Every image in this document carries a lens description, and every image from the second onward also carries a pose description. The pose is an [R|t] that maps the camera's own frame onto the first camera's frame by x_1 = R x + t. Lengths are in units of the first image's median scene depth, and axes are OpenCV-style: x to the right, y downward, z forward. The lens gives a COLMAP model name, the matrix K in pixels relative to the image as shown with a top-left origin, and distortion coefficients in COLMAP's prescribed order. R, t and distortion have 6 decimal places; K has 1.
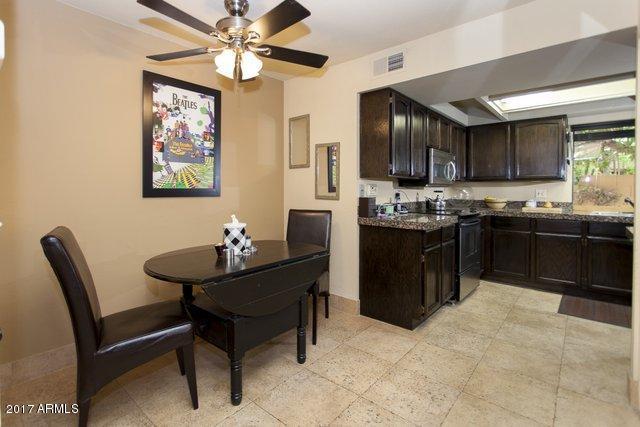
lens RADIAL K [[322.5, 0, 320.7], [0, 322.5, 197.3], [0, 0, 1]] dist [-0.004805, 0.004715]
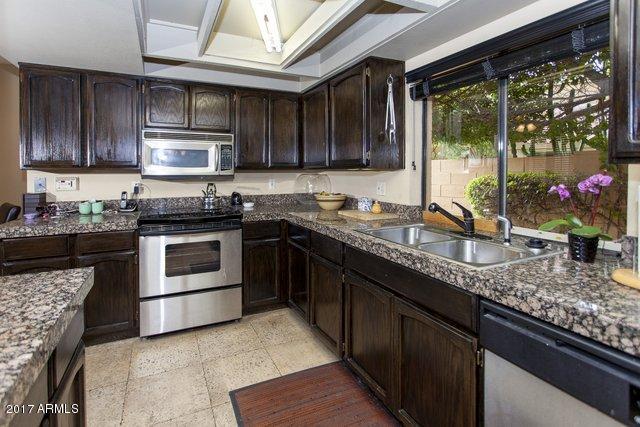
lens RADIAL K [[322.5, 0, 306.2], [0, 322.5, 173.0], [0, 0, 1]] dist [-0.004805, 0.004715]
pose [[0.891940, -0.000243, -0.452154, 0.909330], [-0.007611, 0.999850, -0.015549, -0.034169], [0.452090, 0.017310, 0.891804, 0.418699]]
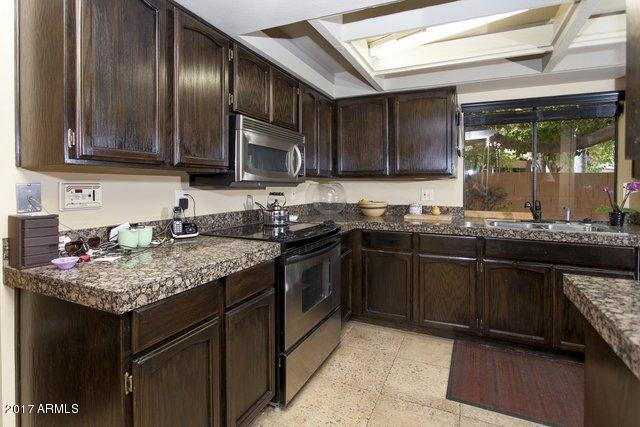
lens RADIAL K [[322.5, 0, 333.6], [0, 322.5, 185.2], [0, 0, 1]] dist [-0.004805, 0.004715]
pose [[0.960060, 0.004662, 0.279757, 0.294009], [0.001129, 0.999789, -0.020535, -0.021192], [-0.279793, 0.020030, 0.959851, 0.381627]]
